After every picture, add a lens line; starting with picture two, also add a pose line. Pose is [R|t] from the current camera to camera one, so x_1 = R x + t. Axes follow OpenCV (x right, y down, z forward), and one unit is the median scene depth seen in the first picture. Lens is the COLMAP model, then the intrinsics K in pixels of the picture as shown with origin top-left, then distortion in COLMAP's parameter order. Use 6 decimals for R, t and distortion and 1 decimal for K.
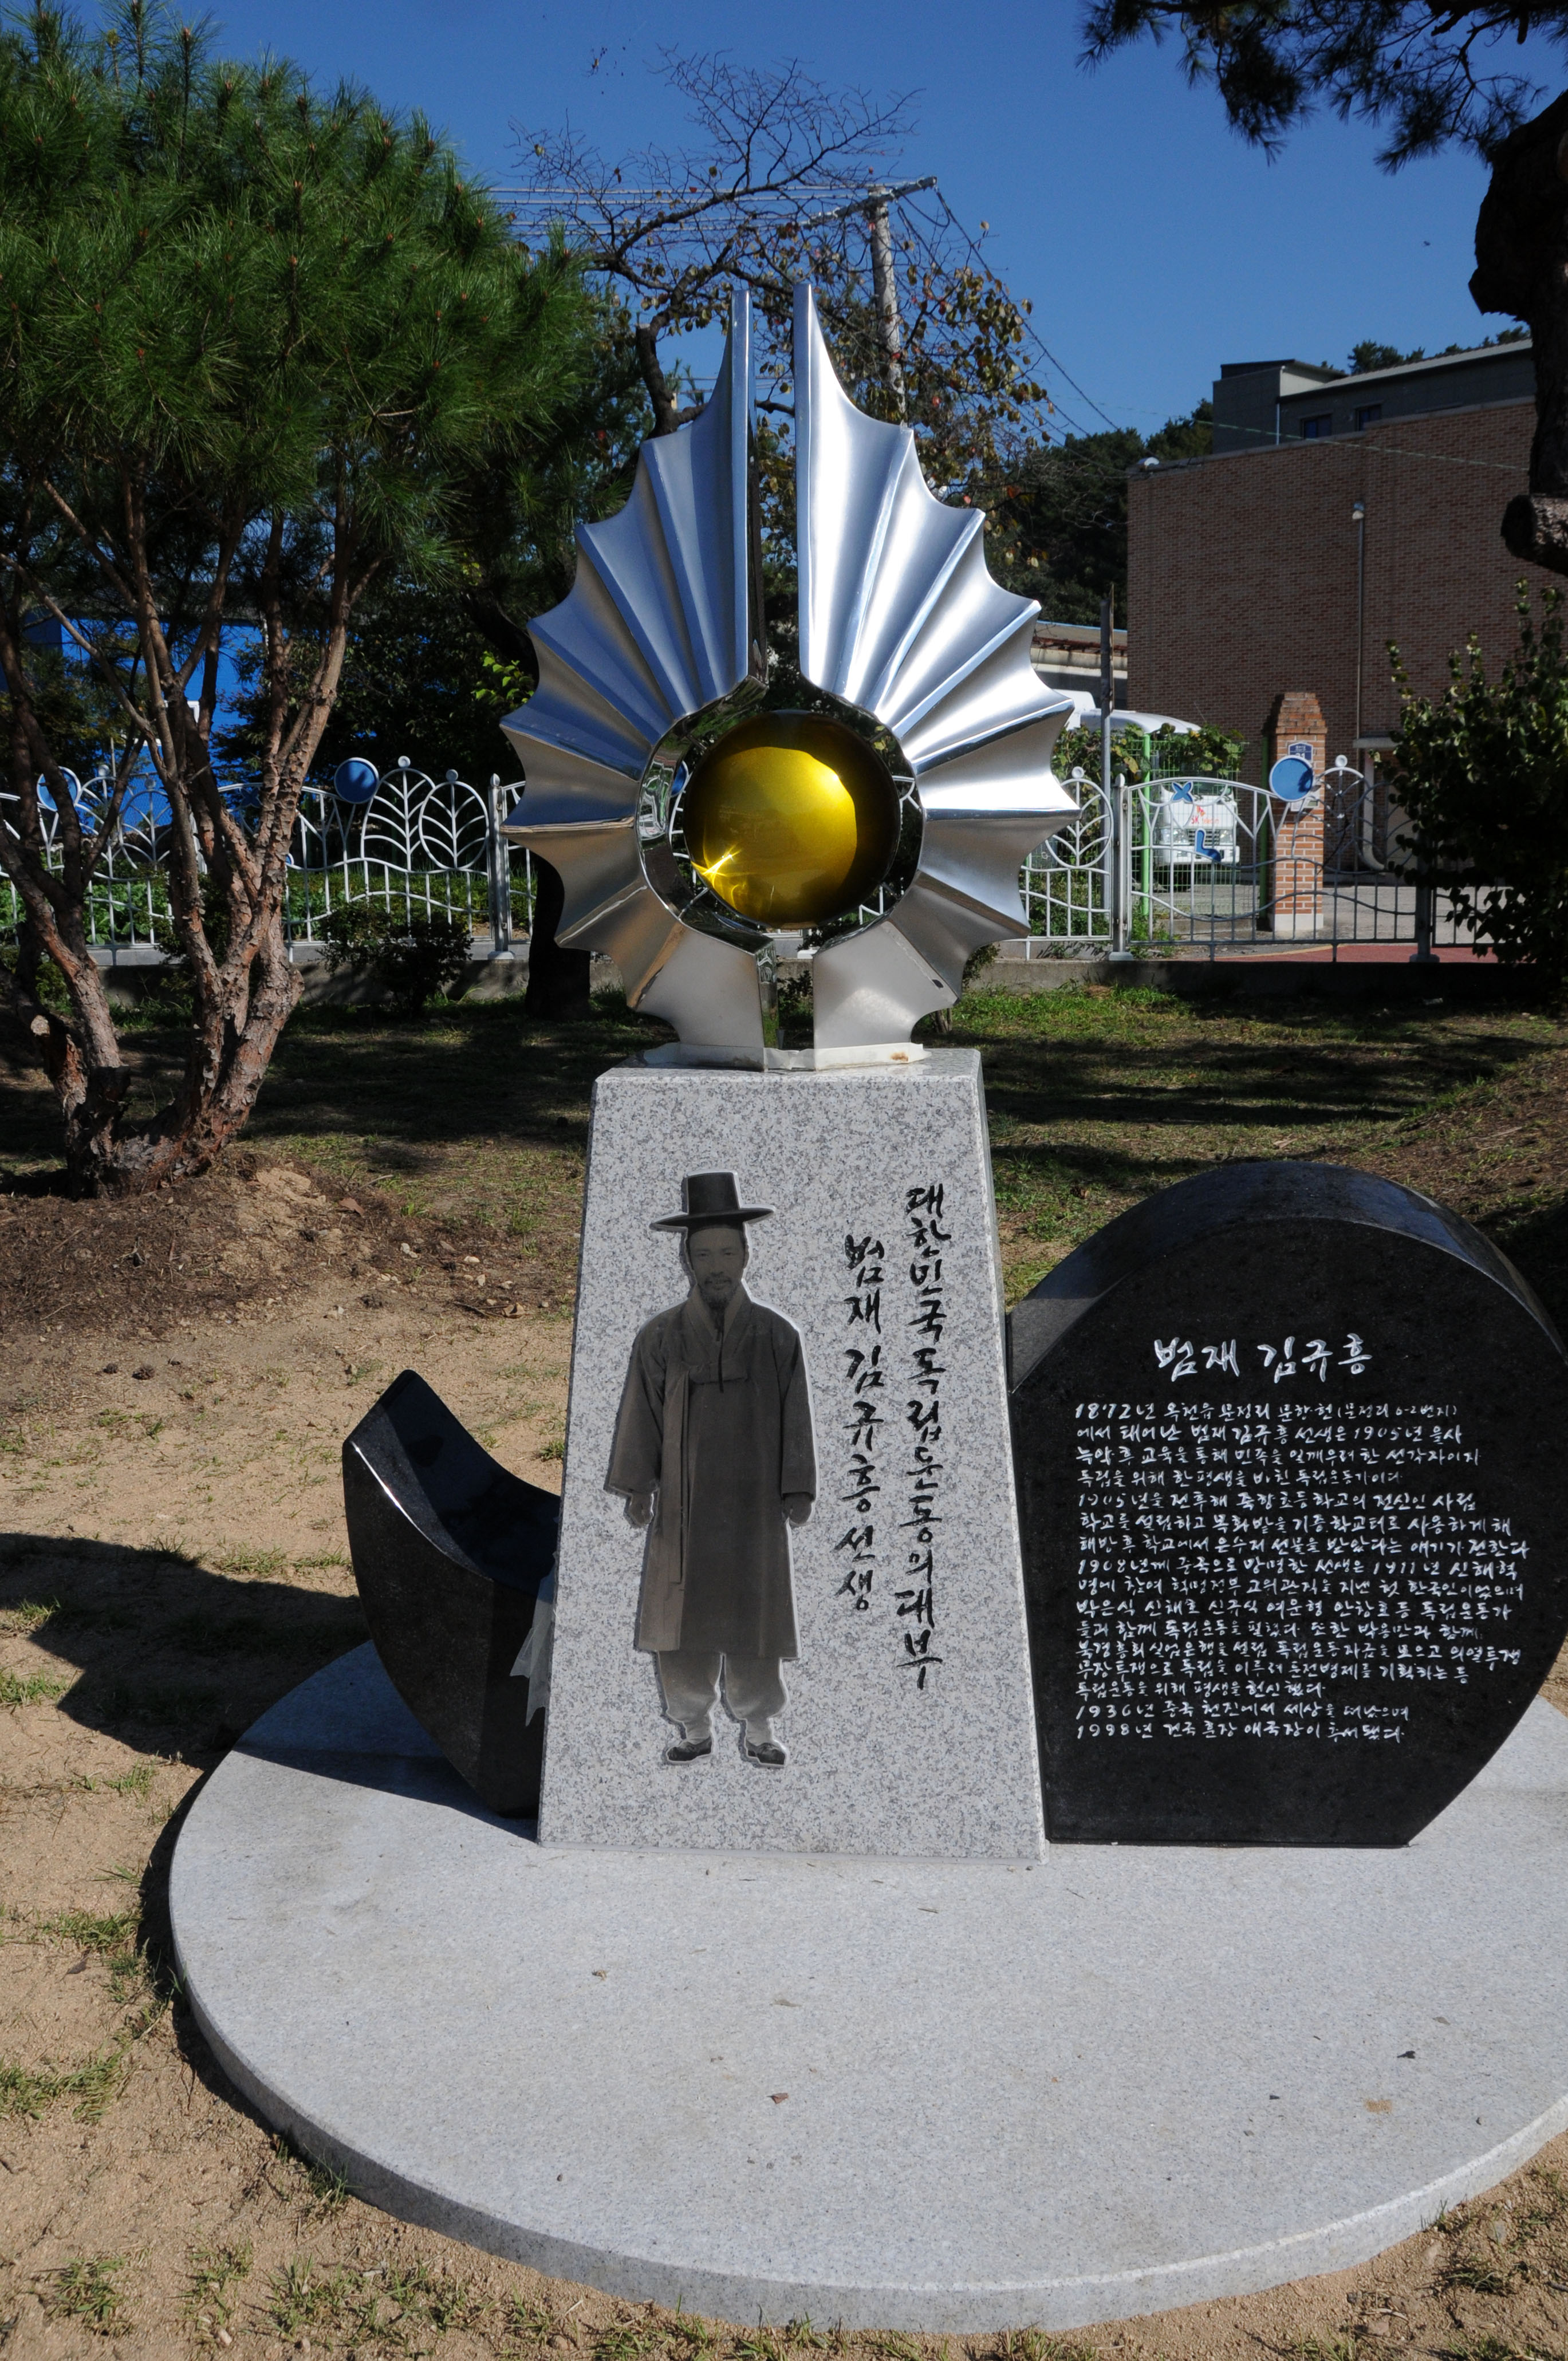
lens RADIAL K [[2000.7, 0, 788.0], [0, 2000.7, 1213.4], [0, 0, 1]] dist [-0.170711, 0.144485]
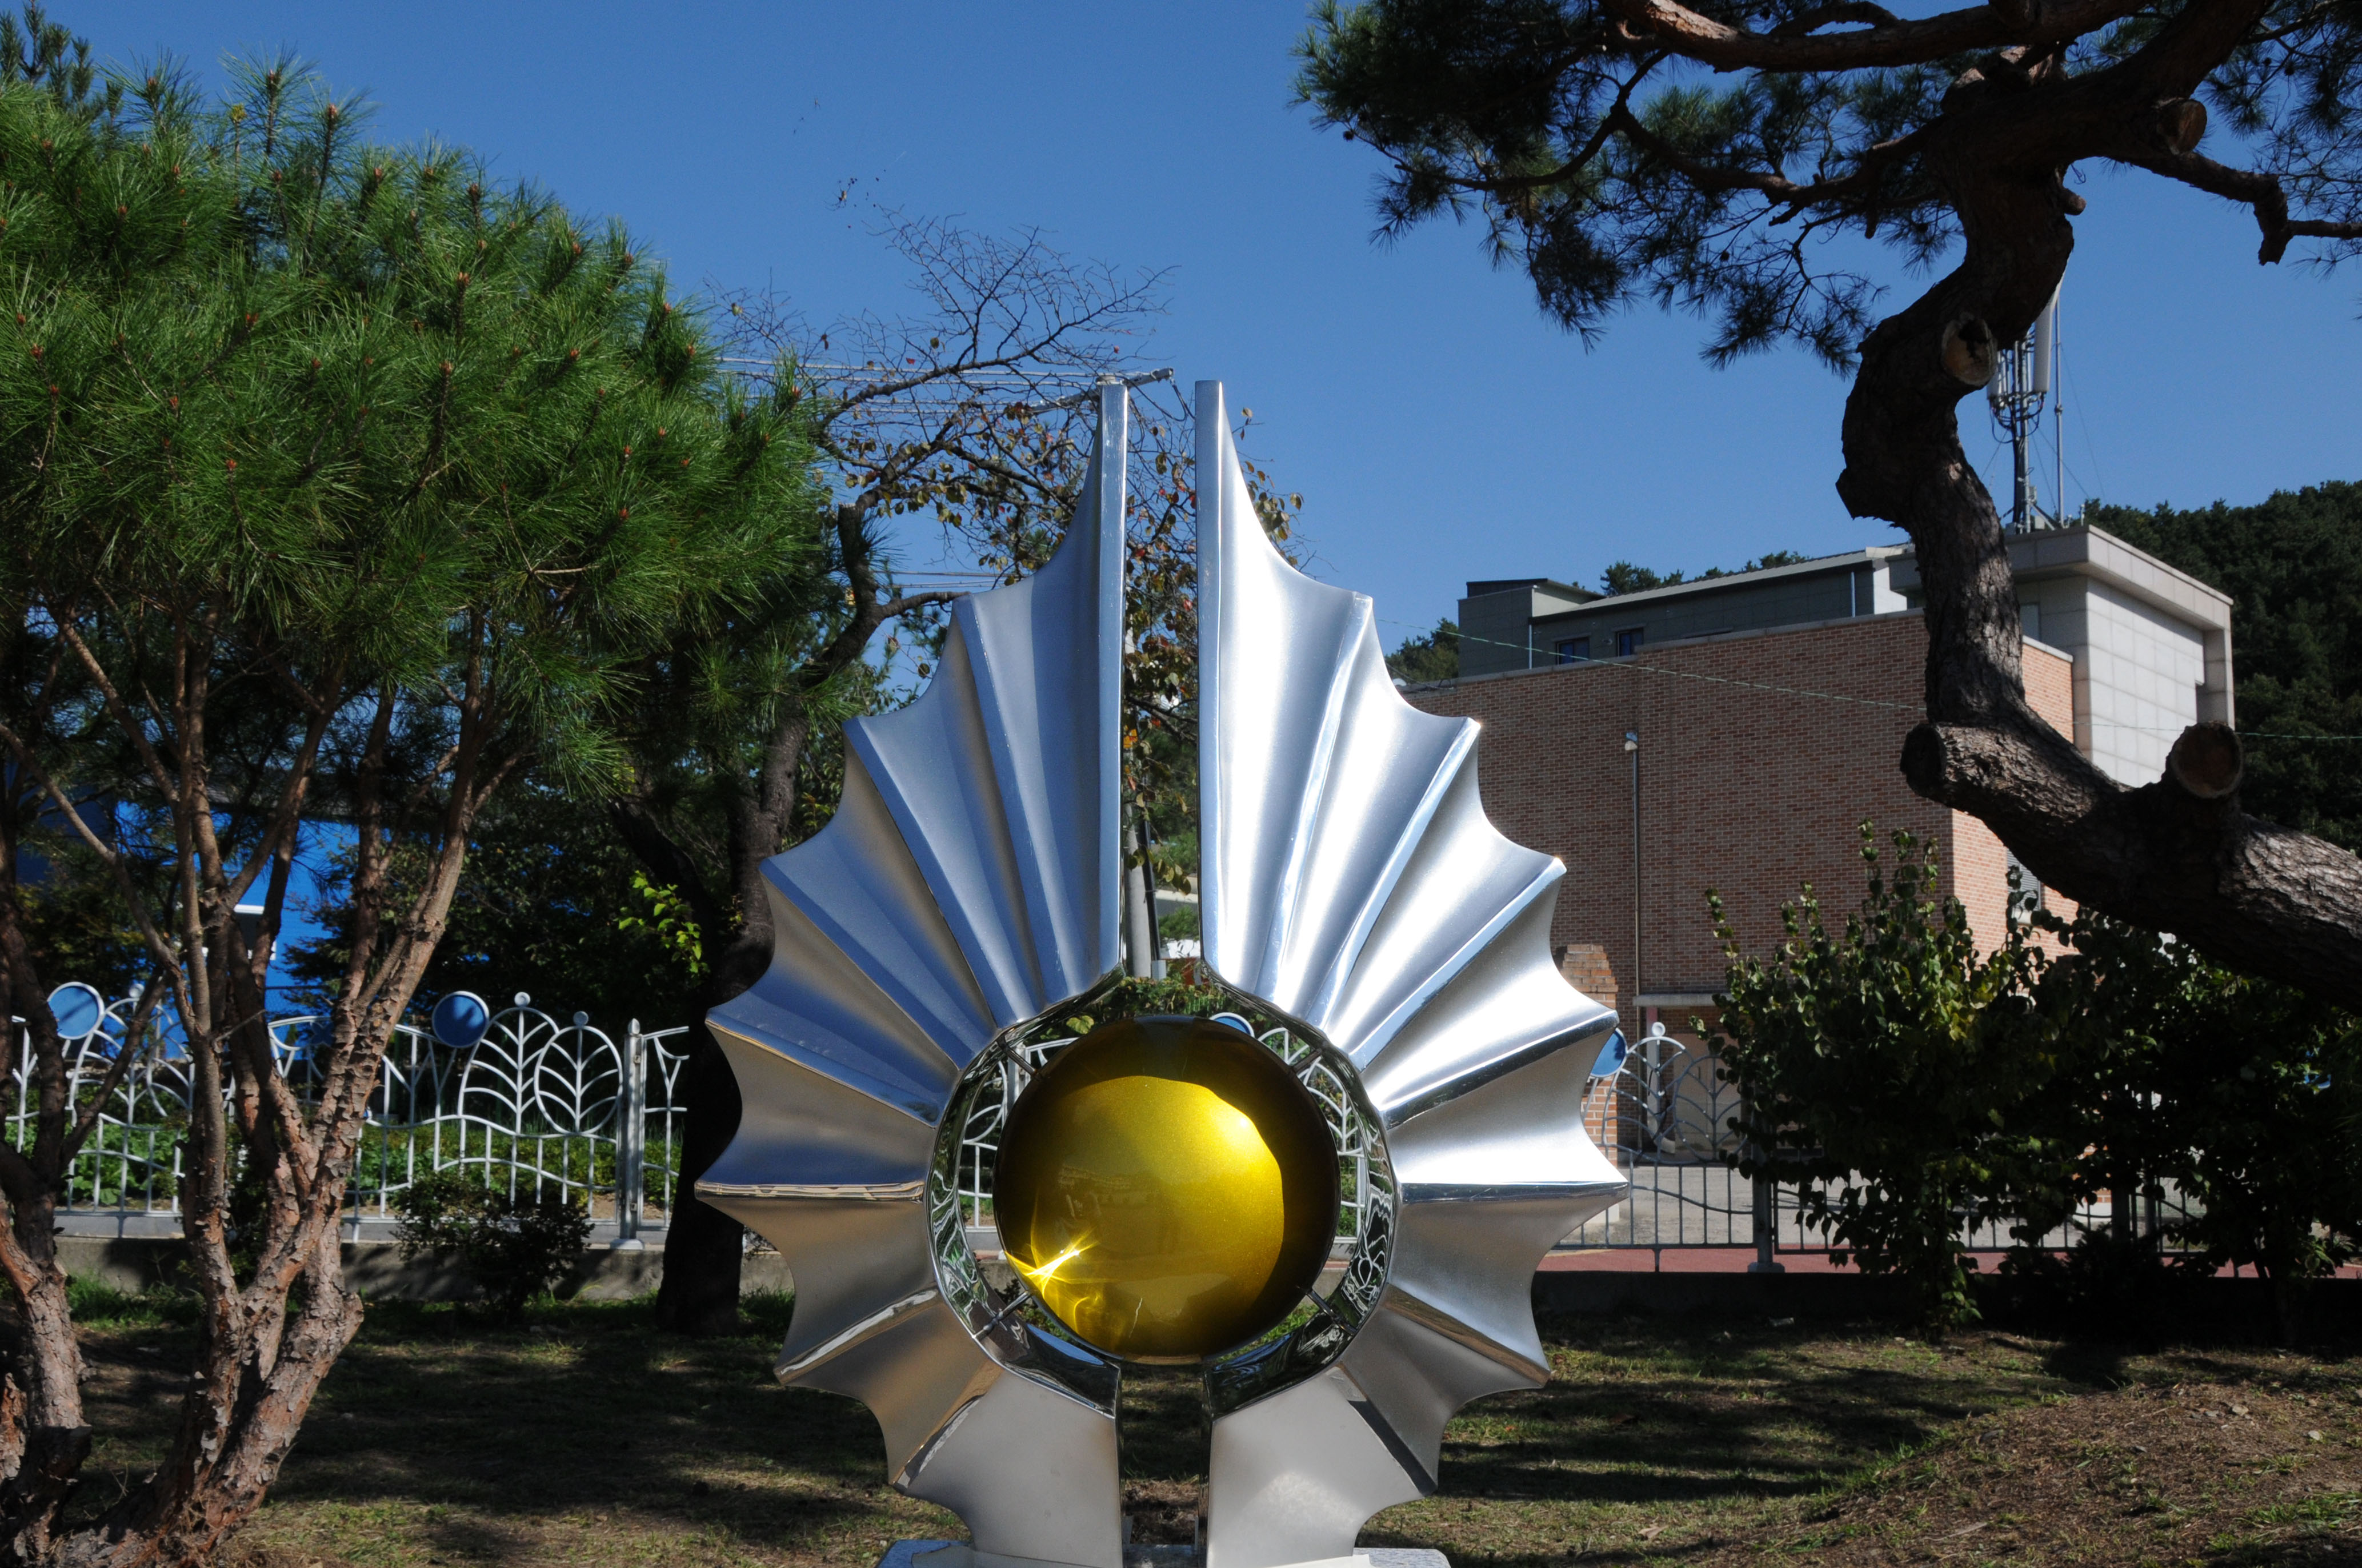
lens RADIAL K [[2346.0, 0, 1181.0], [0, 2346.0, 784.0], [0, 0, 1]] dist [-0.105472, 0.173496]
pose [[0.995687, 0.036773, 0.085182, -0.049343], [-0.008096, 0.949036, -0.315065, -0.069192], [-0.092426, 0.313016, 0.945240, 0.209588]]
